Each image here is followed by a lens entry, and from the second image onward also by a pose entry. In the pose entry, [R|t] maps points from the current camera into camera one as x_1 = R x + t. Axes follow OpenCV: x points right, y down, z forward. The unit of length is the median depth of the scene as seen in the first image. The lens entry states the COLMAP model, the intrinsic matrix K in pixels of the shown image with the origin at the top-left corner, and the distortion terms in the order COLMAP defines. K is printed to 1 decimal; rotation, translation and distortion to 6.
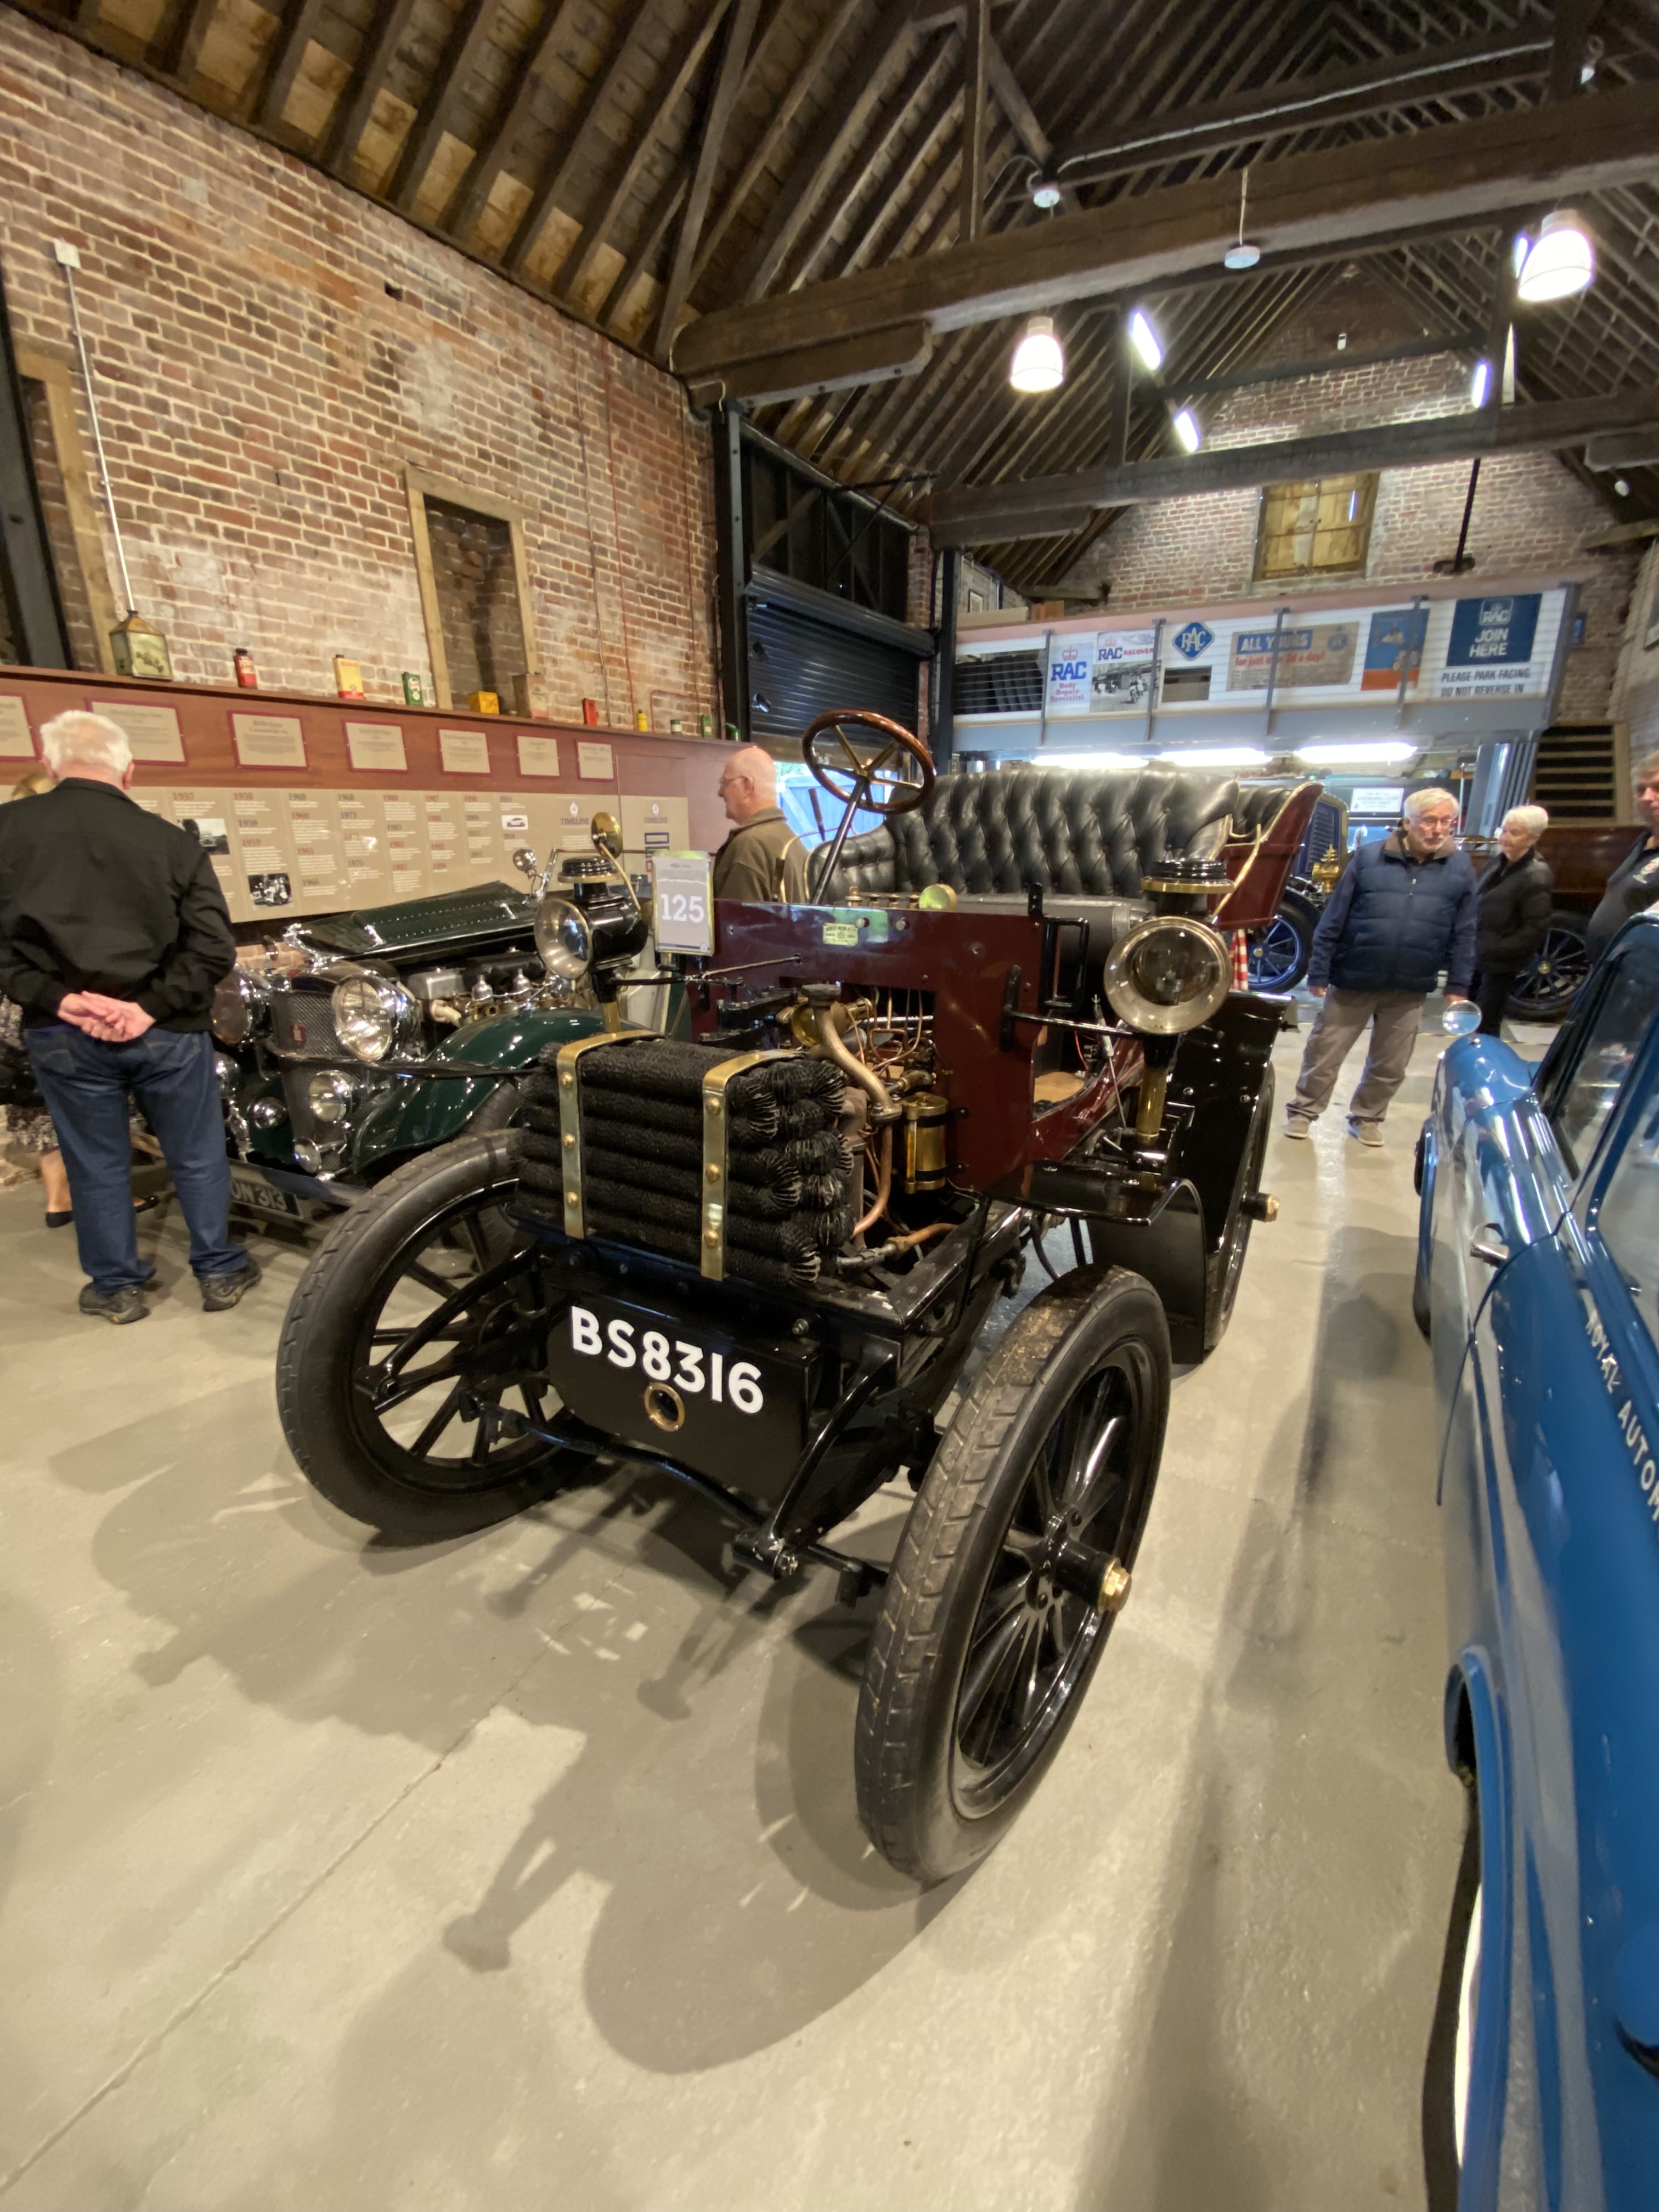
lens RADIAL K [[895.9, 0, 830.2], [0, 895.9, 1122.1], [0, 0, 1]] dist [-0.011414, -0.008224]
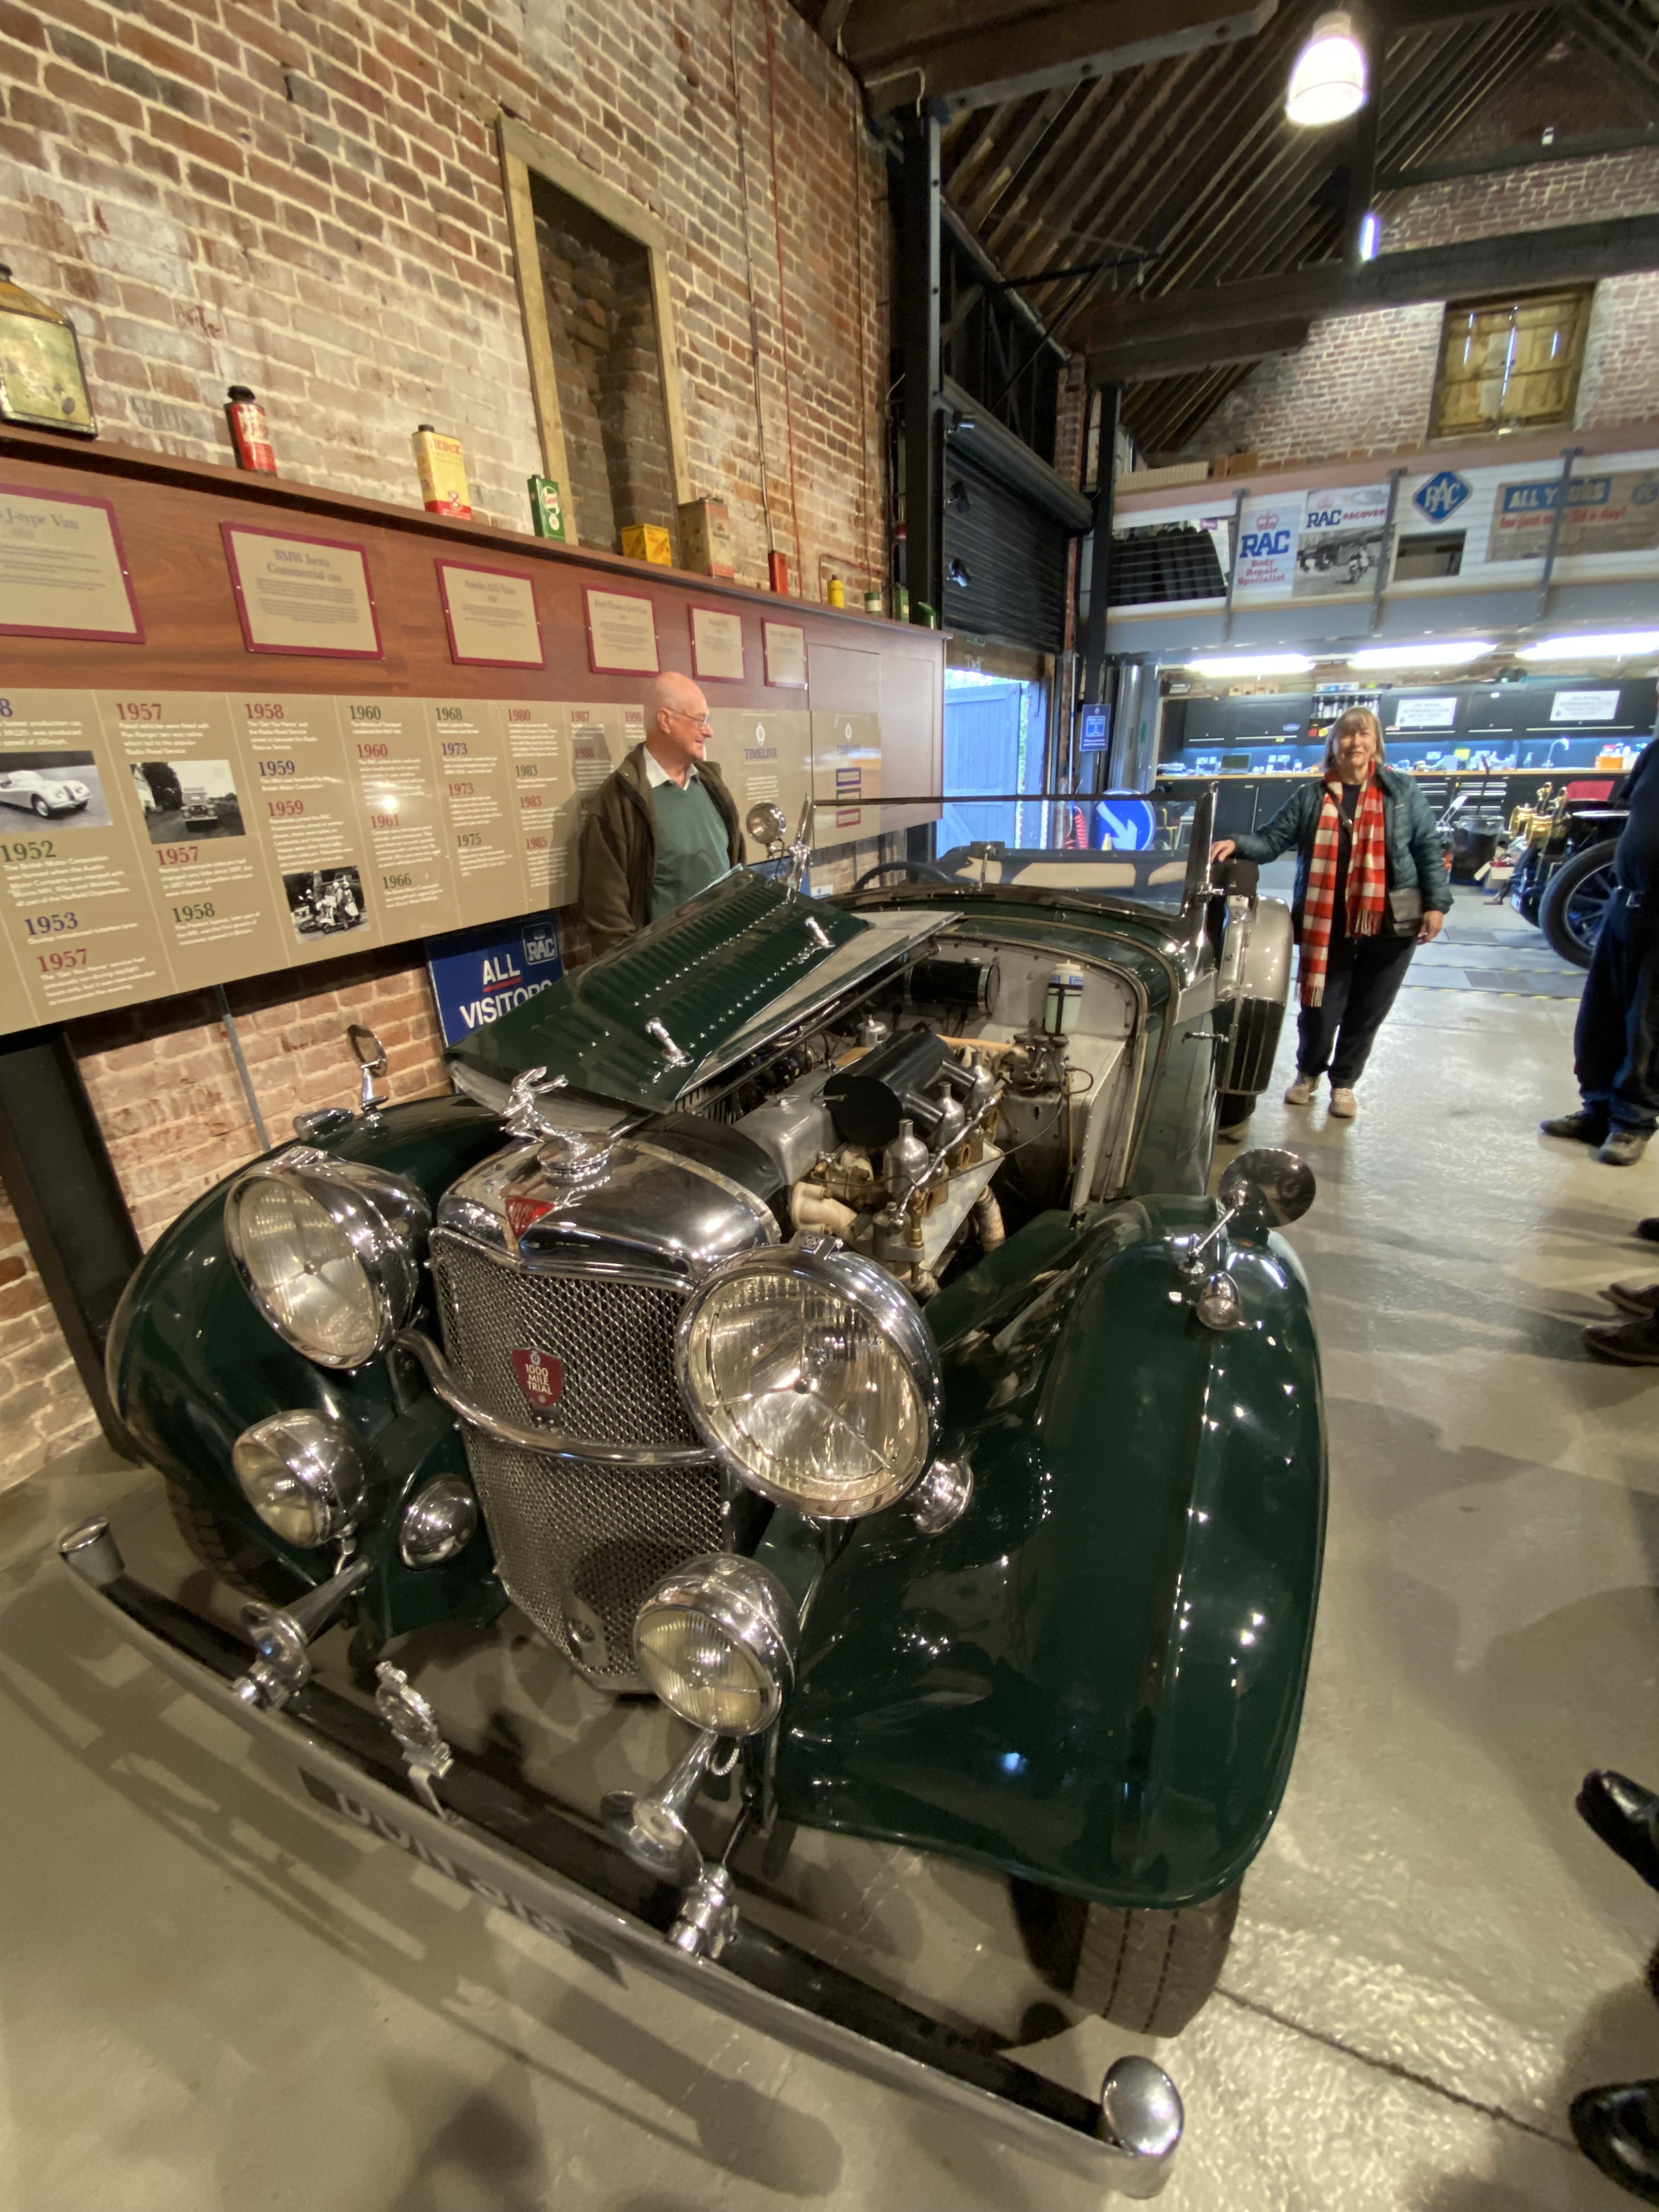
lens RADIAL K [[895.9, 0, 824.2], [0, 895.9, 1121.2], [0, 0, 1]] dist [-0.011414, -0.008224]
pose [[0.999263, -0.037251, 0.009247, -0.238746], [0.036582, 0.997263, 0.064251, -0.106457], [-0.011616, -0.063866, 0.997891, 0.323761]]
